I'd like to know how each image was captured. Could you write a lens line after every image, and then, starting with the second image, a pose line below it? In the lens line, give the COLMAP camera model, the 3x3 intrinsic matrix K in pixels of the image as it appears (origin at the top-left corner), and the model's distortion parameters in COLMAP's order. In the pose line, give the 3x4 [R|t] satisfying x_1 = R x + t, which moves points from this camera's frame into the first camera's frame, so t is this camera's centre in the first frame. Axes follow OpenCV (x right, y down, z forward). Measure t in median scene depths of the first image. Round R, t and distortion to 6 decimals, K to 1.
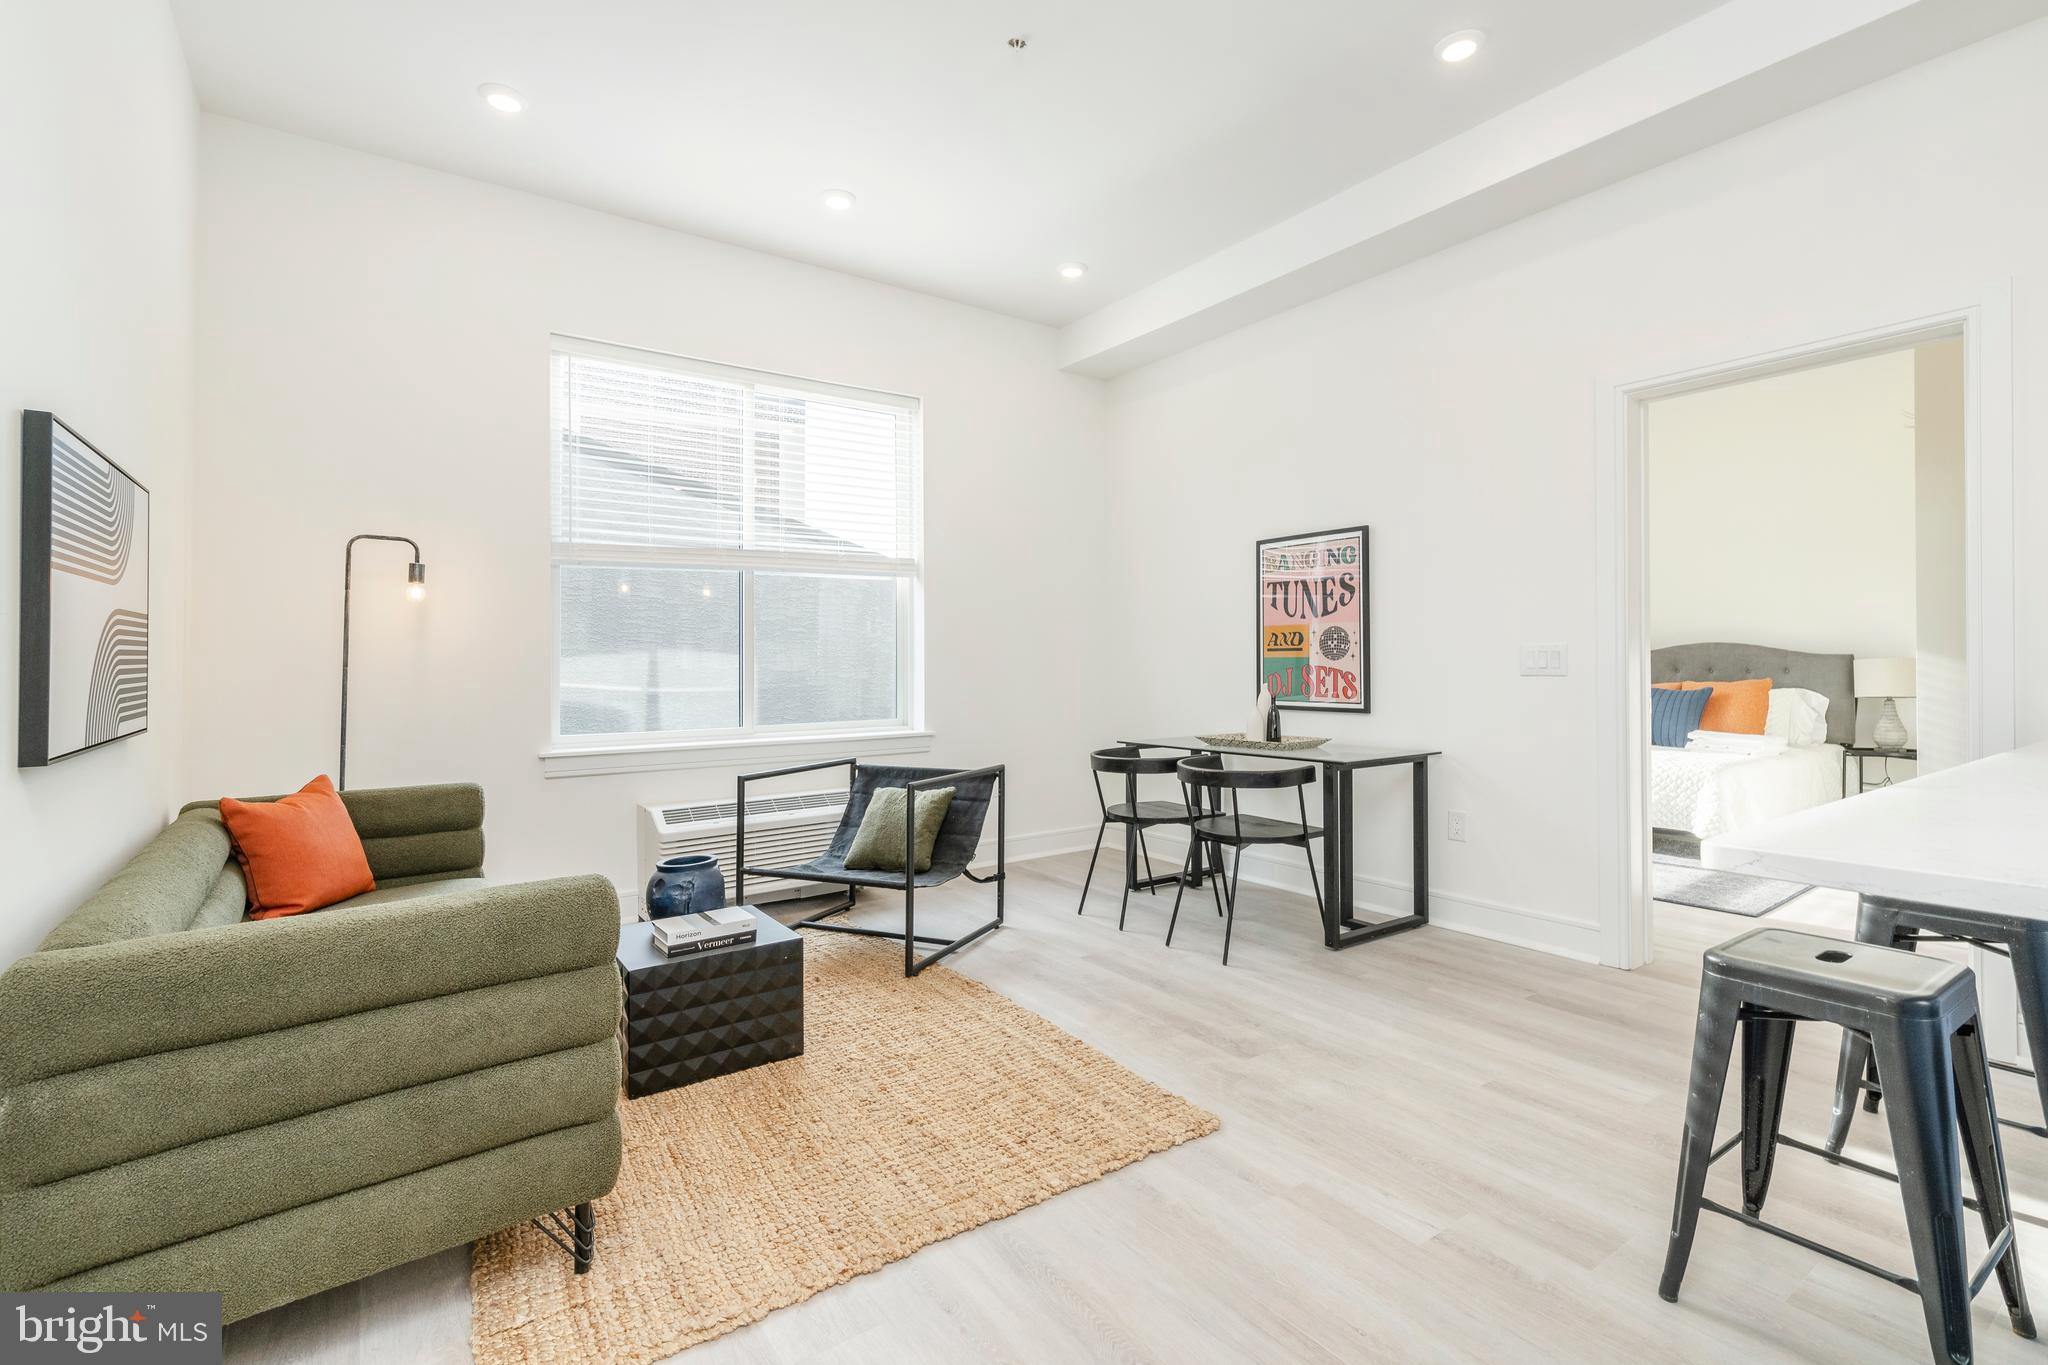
lens RADIAL K [[945.2, 0, 1027.5], [0, 945.2, 650.9], [0, 0, 1]] dist [0.005132, -0.002482]
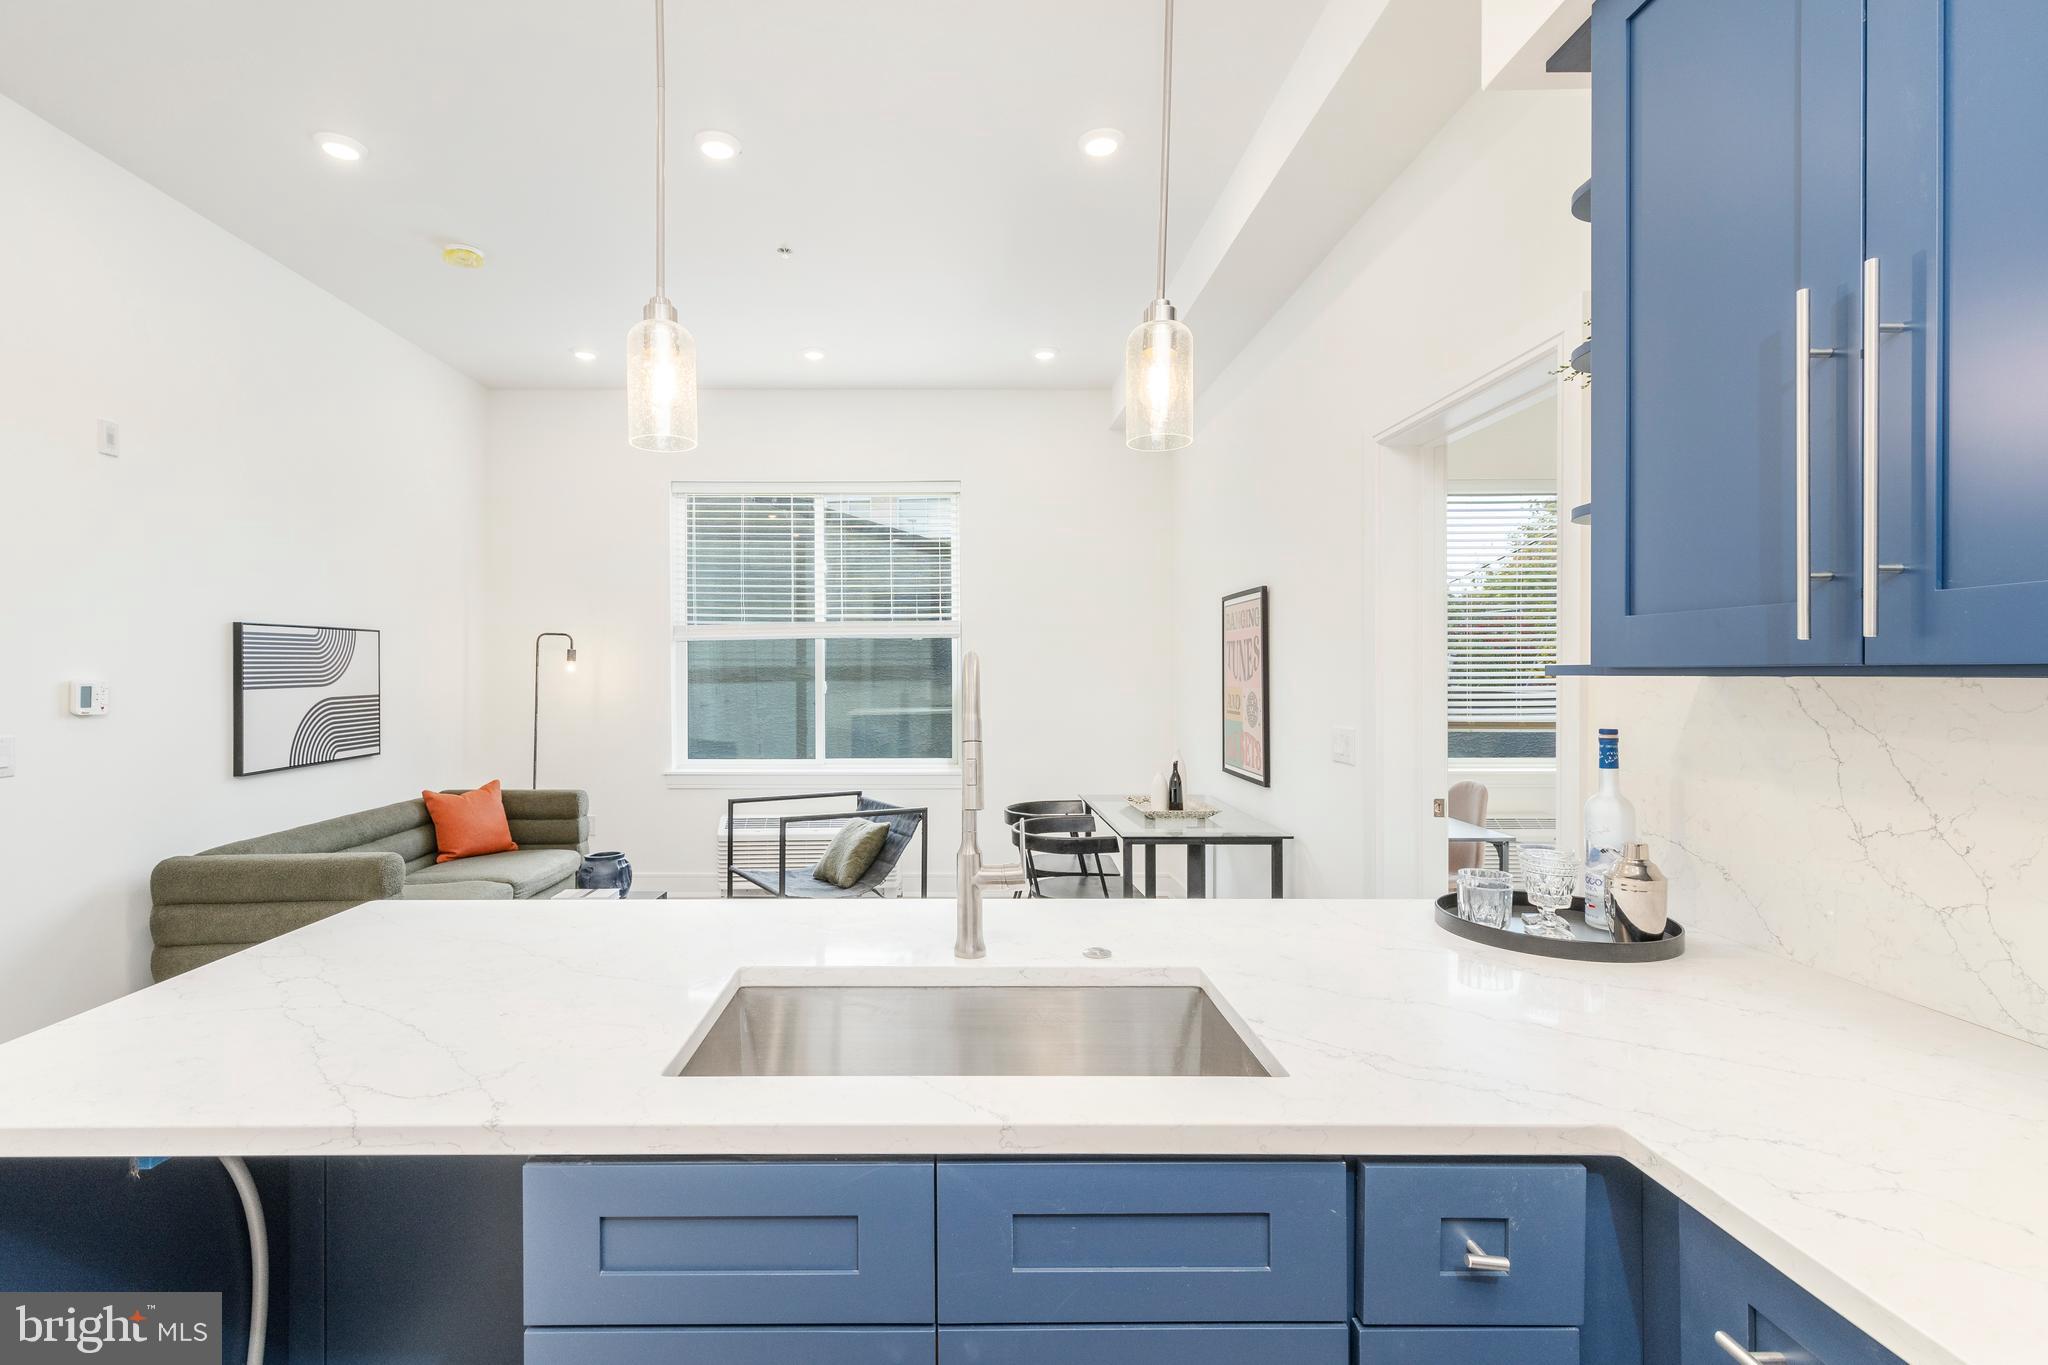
lens RADIAL K [[945.2, 0, 948.7], [0, 945.2, 663.8], [0, 0, 1]] dist [0.005132, -0.002482]
pose [[0.814725, 0.002513, -0.579841, 0.715293], [0.000672, 0.999986, 0.005279, -0.068454], [0.579846, -0.004691, 0.814712, 0.059098]]
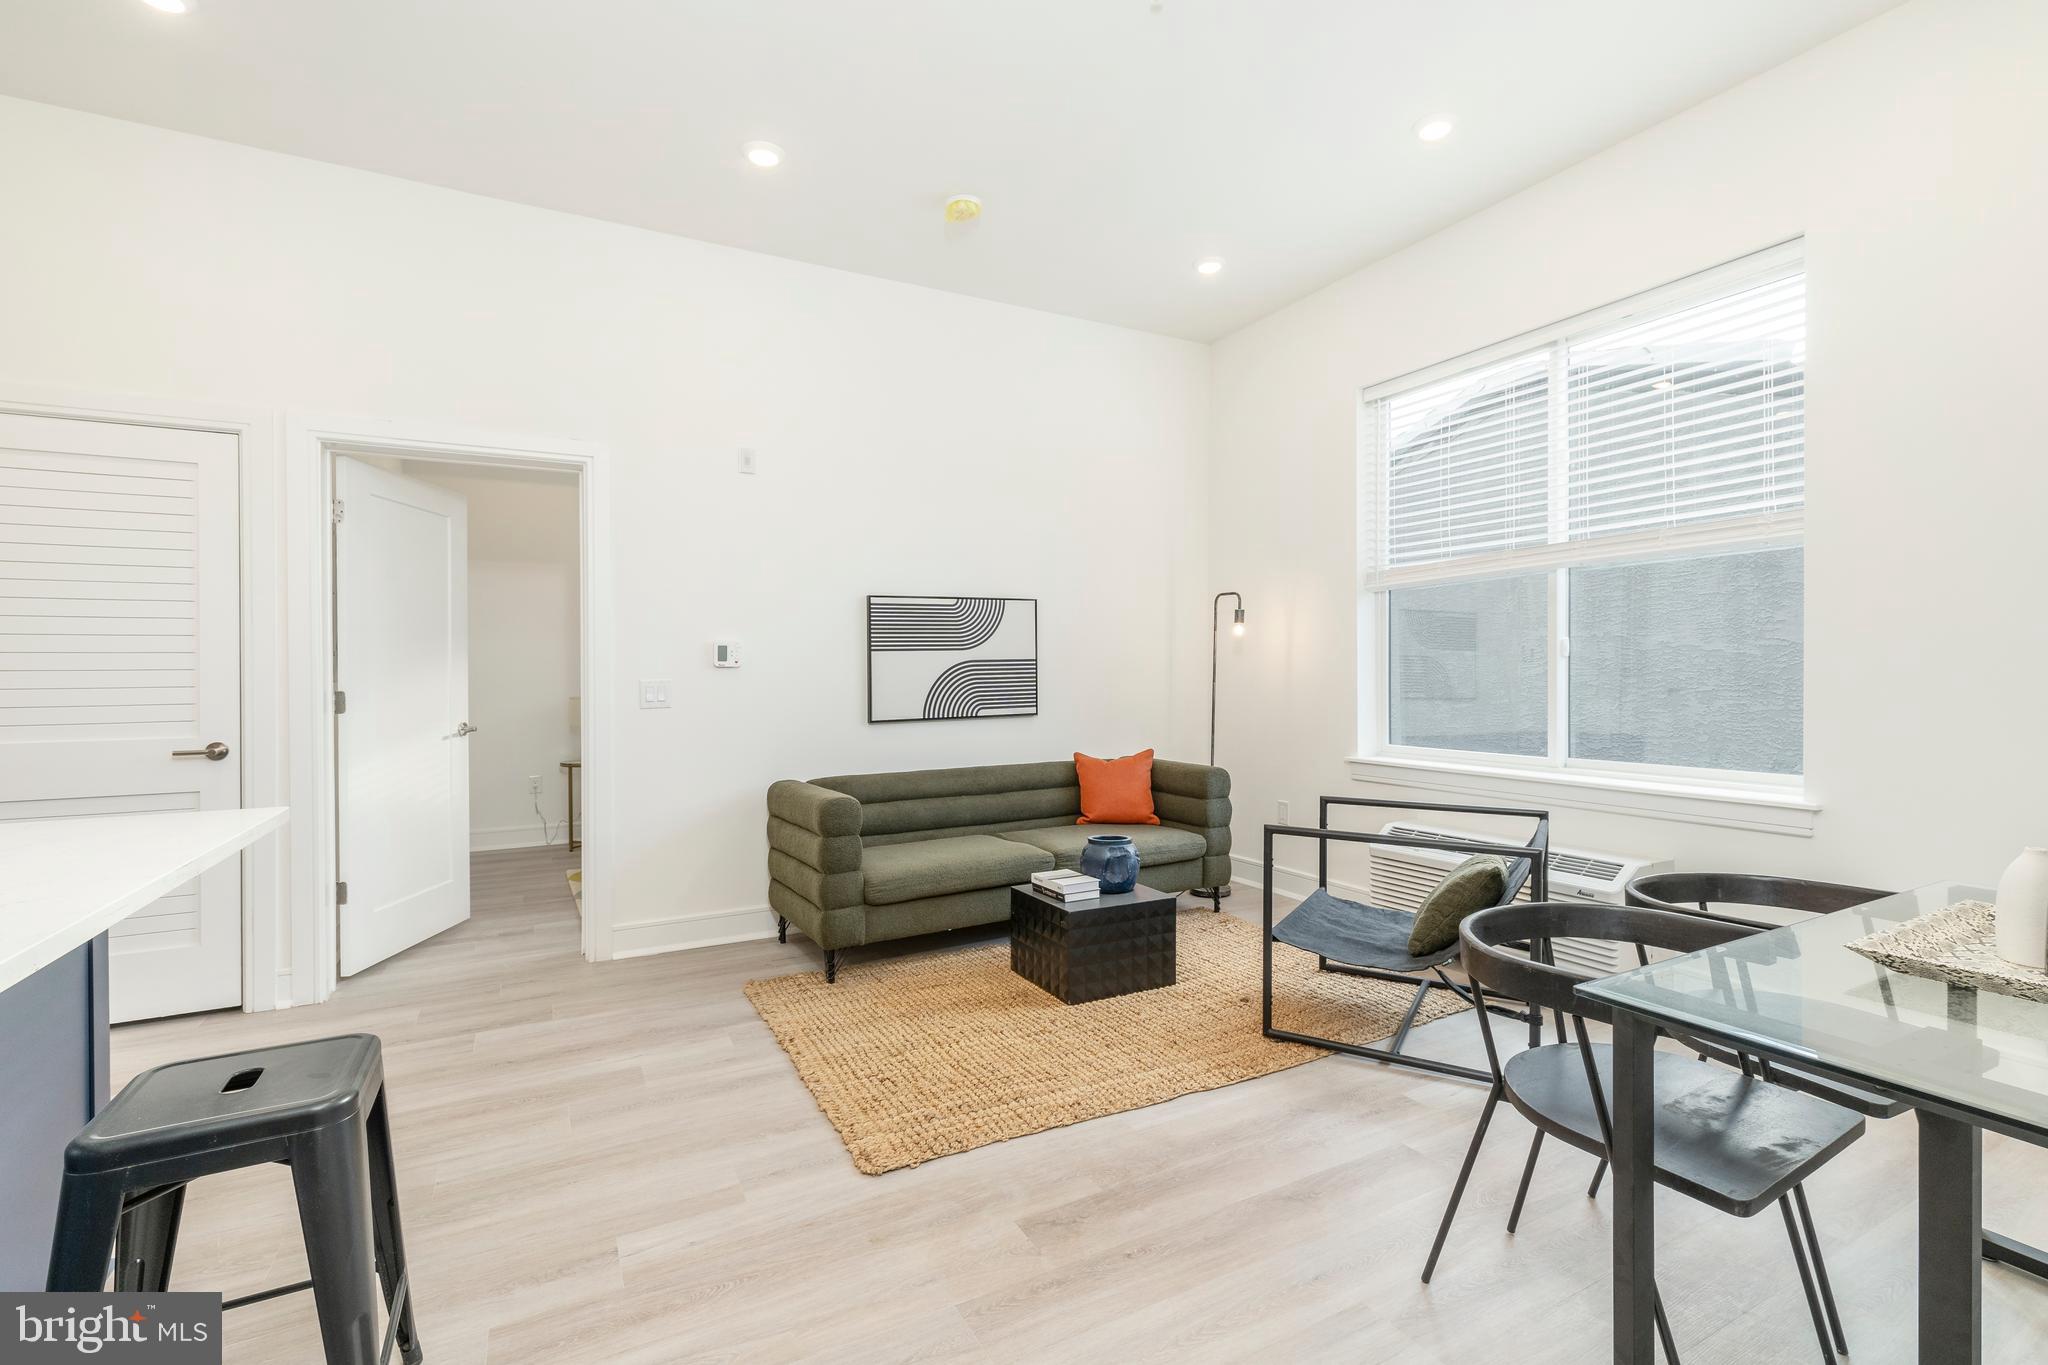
lens RADIAL K [[945.2, 0, 1053.6], [0, 945.2, 672.0], [0, 0, 1]] dist [0.005132, -0.002482]
pose [[-0.119212, 0.012067, -0.992795, 0.694734], [0.023886, 0.999672, 0.009283, -0.016645], [0.992581, -0.022607, -0.119461, 0.795236]]
